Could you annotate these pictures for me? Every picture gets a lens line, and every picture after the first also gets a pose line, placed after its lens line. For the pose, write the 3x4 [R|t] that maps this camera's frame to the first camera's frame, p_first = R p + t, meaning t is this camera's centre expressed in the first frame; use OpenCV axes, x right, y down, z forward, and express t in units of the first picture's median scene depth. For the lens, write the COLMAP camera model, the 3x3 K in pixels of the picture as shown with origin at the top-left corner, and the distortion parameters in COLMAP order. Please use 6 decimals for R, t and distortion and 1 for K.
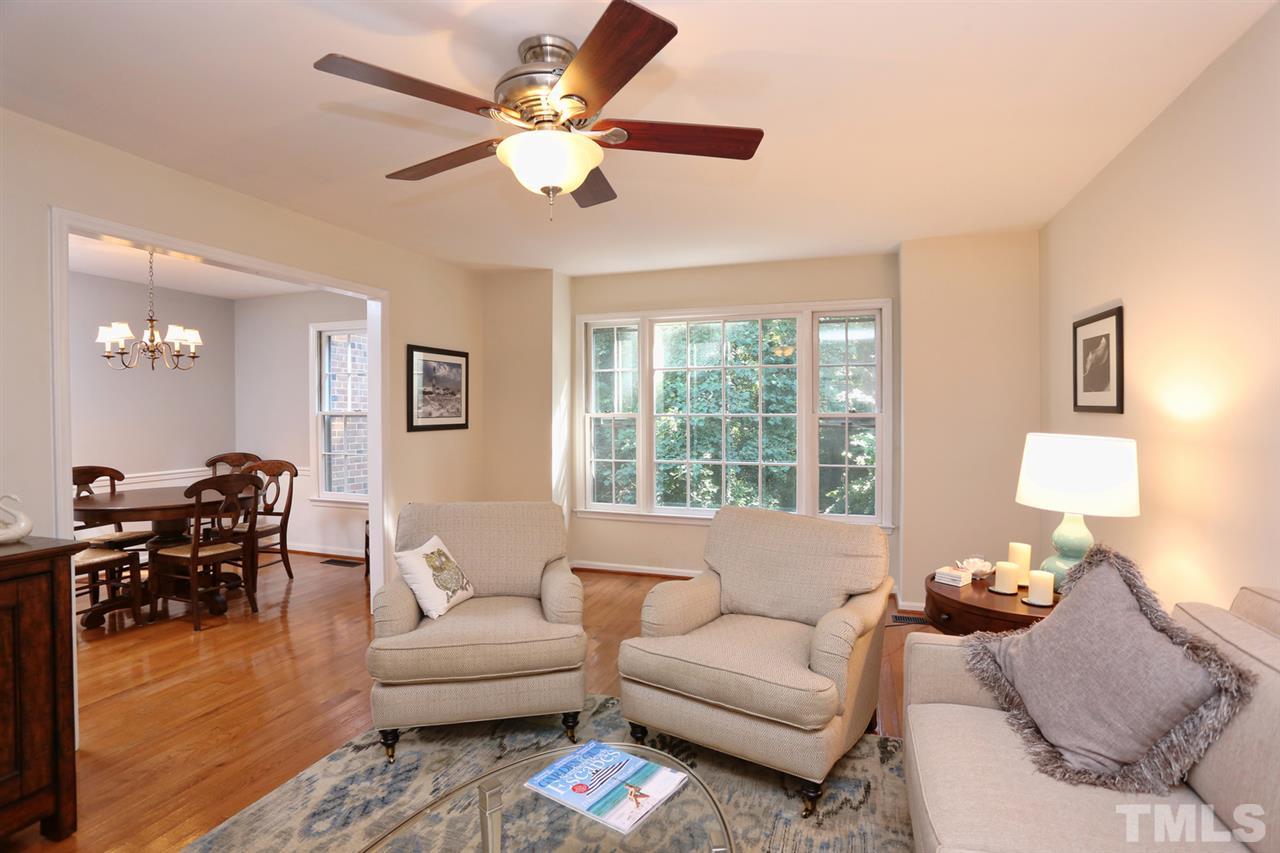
lens RADIAL K [[613.6, 0, 641.9], [0, 613.6, 420.1], [0, 0, 1]] dist [-0.063595, 0.028082]
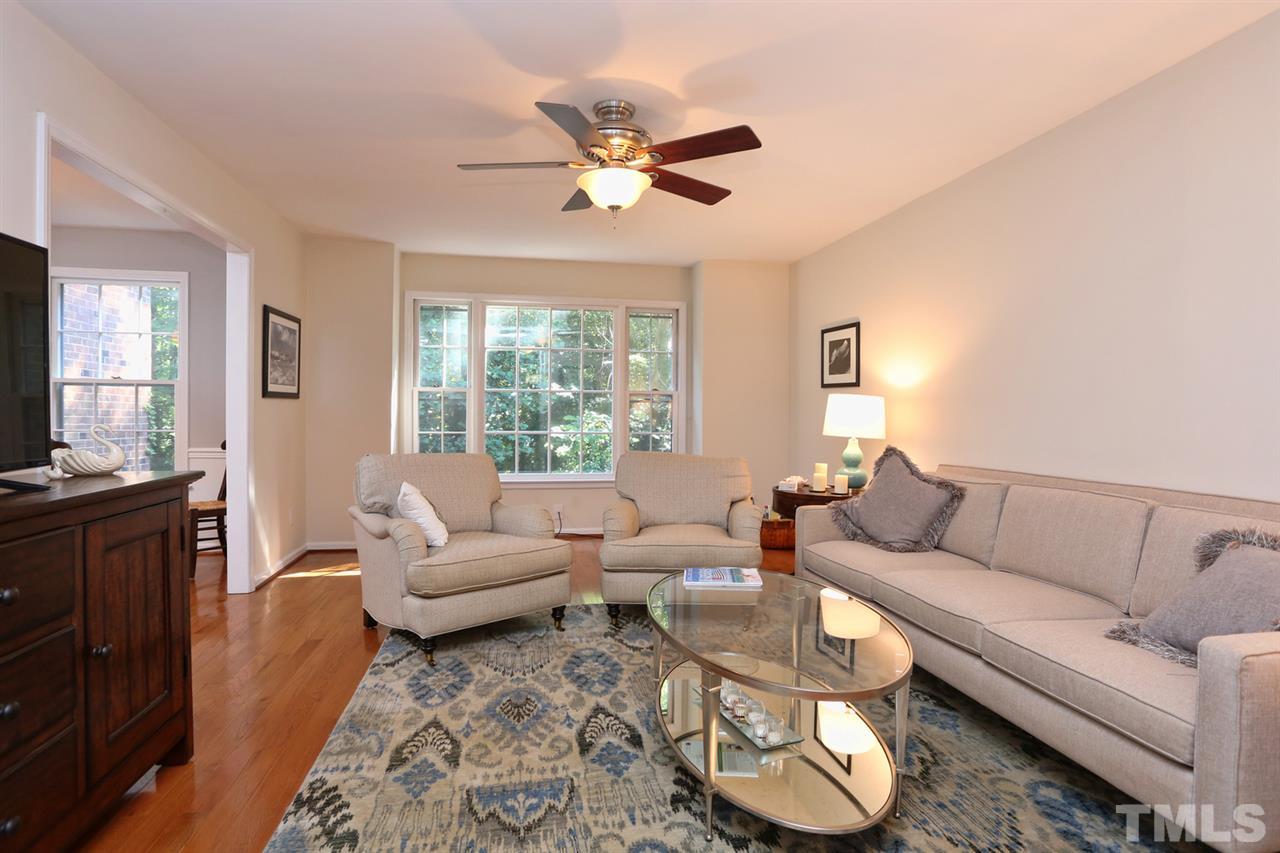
lens RADIAL K [[652.2, 0, 639.2], [0, 652.2, 417.3], [0, 0, 1]] dist [-0.070546, 0.039918]
pose [[0.863888, 0.006225, 0.503646, -0.459889], [-0.004595, 0.999979, -0.004477, 0.062607], [-0.503664, 0.001553, 0.863898, -0.179486]]
